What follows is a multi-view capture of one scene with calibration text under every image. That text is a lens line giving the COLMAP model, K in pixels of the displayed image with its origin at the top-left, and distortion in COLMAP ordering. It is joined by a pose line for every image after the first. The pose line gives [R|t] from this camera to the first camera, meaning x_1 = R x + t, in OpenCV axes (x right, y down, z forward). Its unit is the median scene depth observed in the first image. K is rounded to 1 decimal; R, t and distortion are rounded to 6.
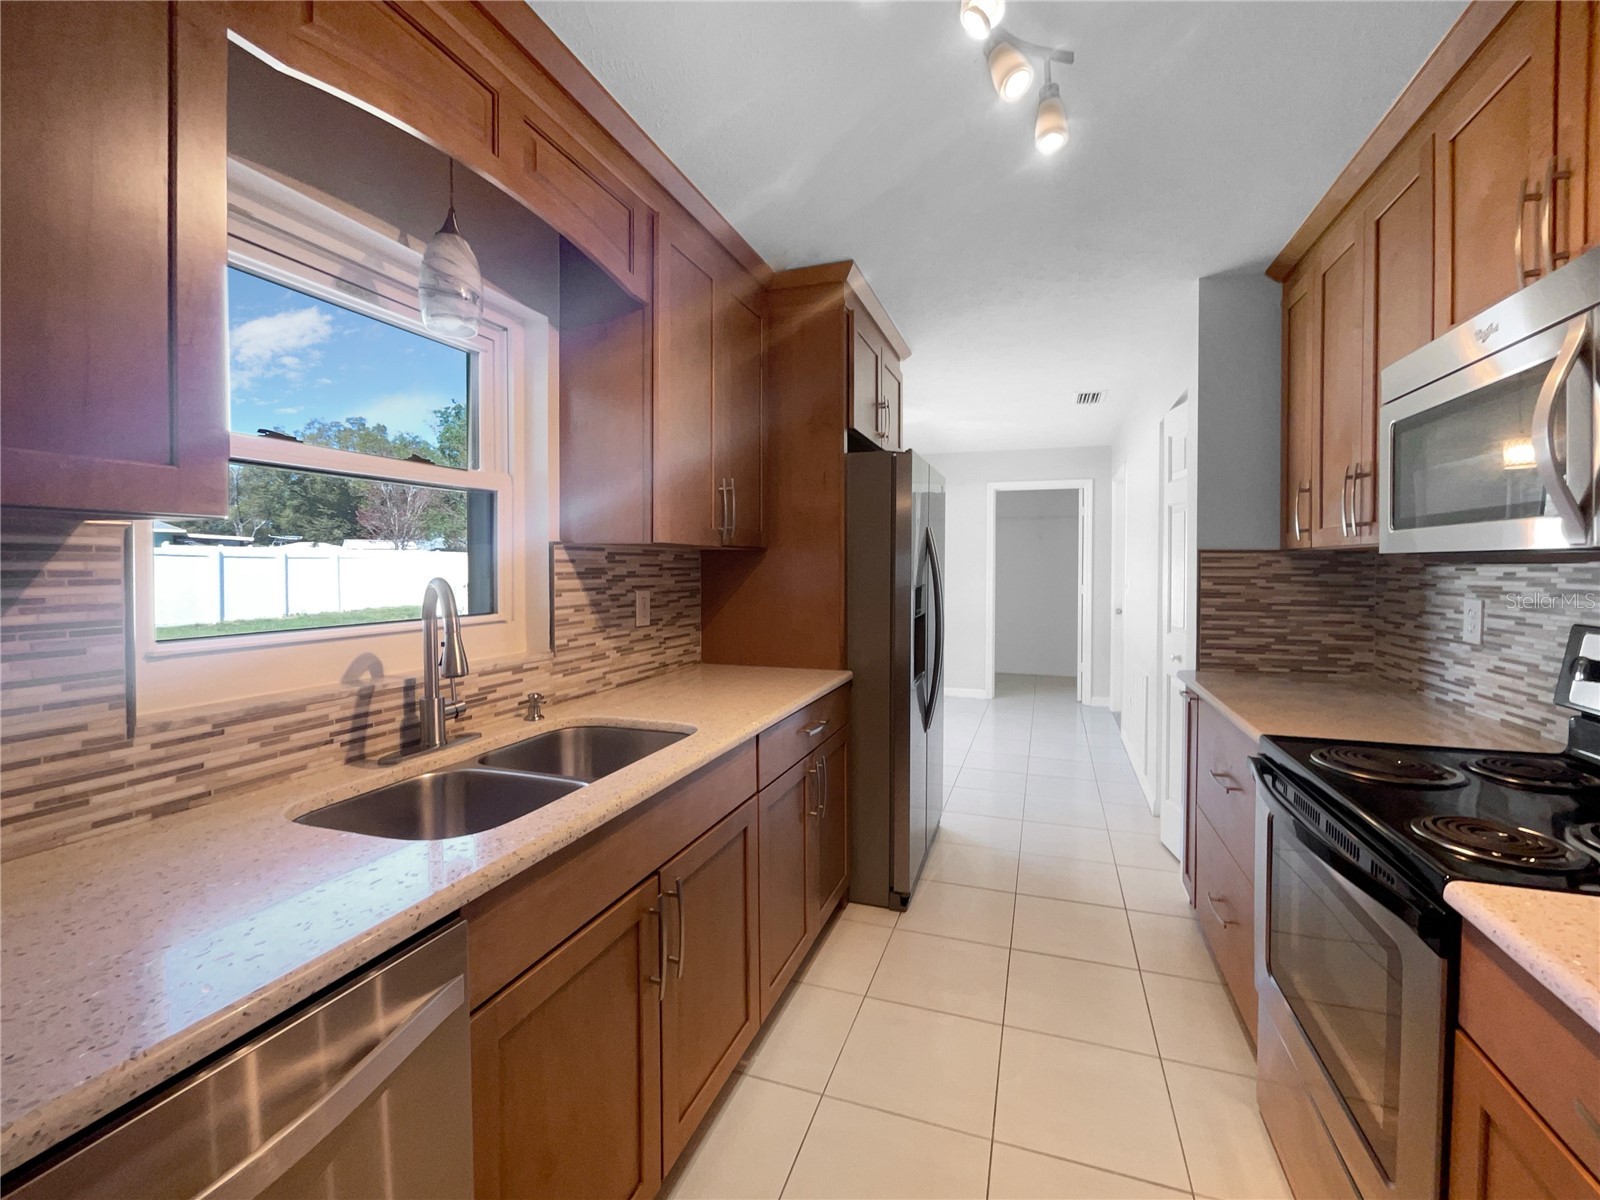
lens RADIAL K [[653.0, 0, 830.5], [0, 653.0, 575.0], [0, 0, 1]] dist [-0.002755, 0.001948]
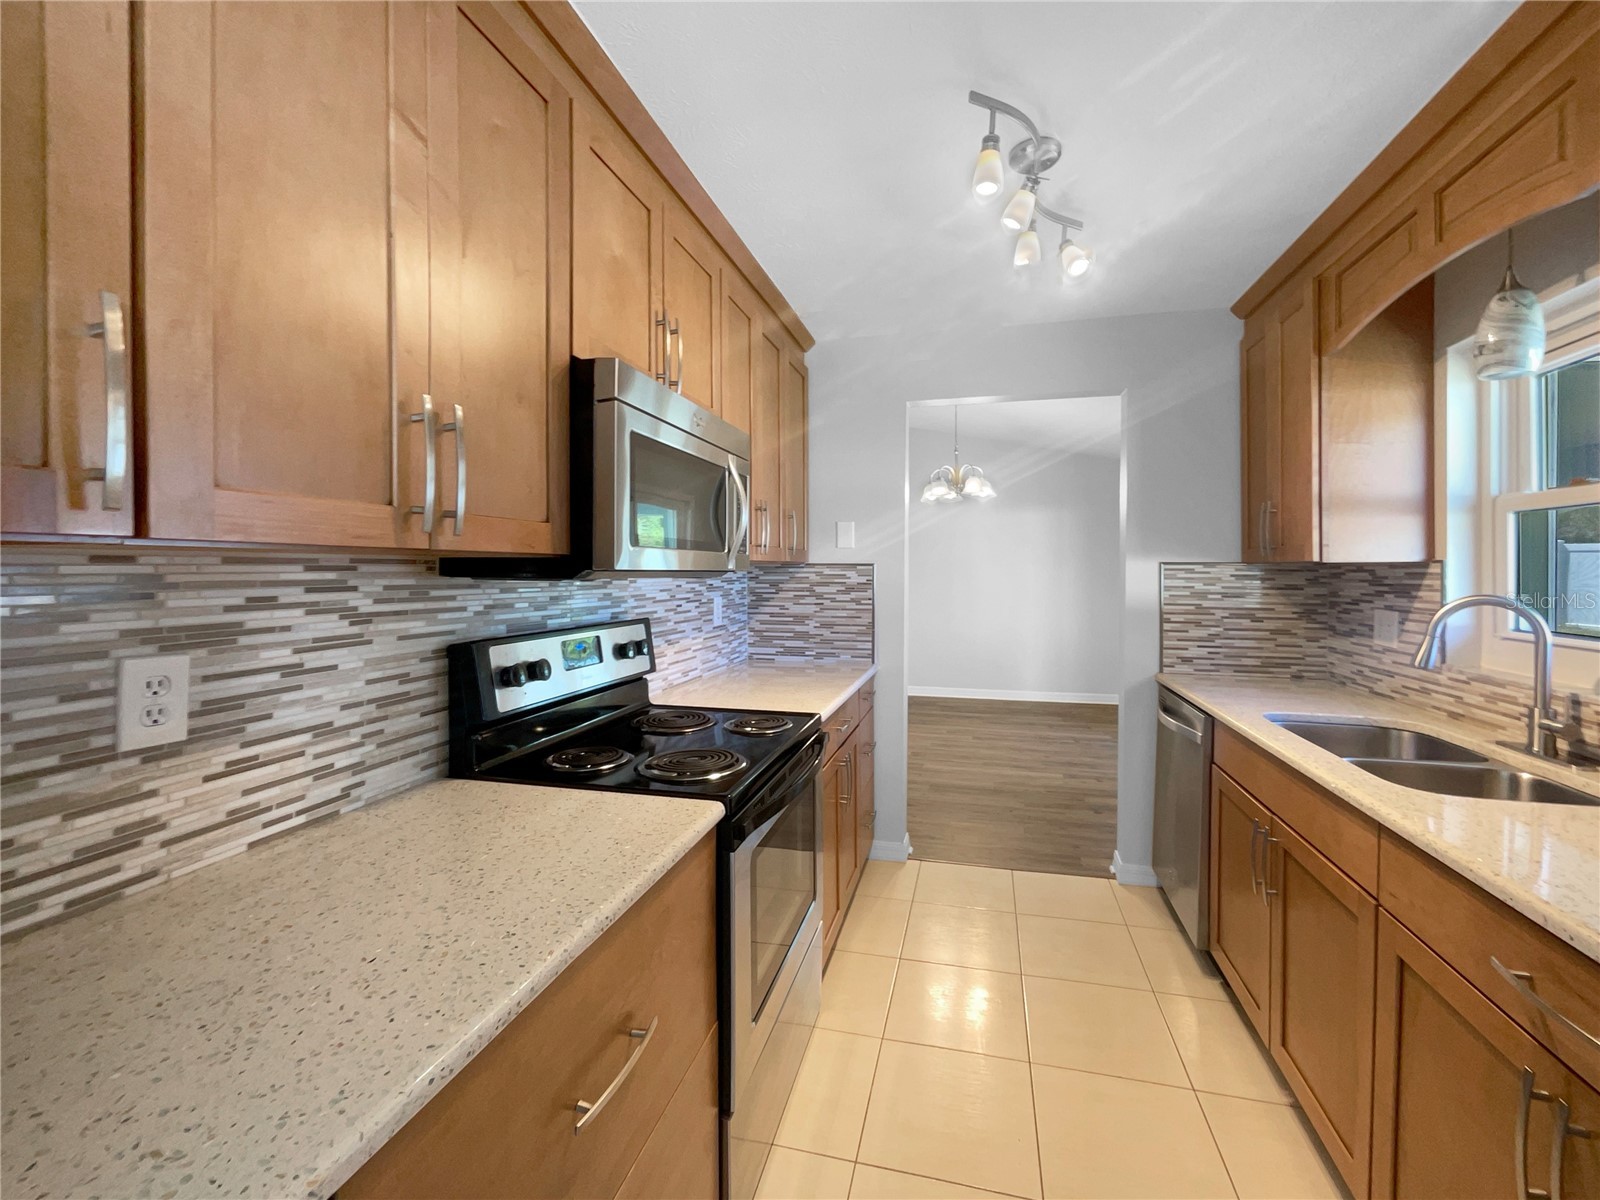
lens RADIAL K [[653.0, 0, 825.4], [0, 653.0, 568.3], [0, 0, 1]] dist [-0.002755, 0.001948]
pose [[-0.995823, -0.005420, -0.091149, 0.590373], [-0.006720, 0.999880, 0.013956, -0.044518], [0.091062, 0.014510, -0.995739, 1.721564]]
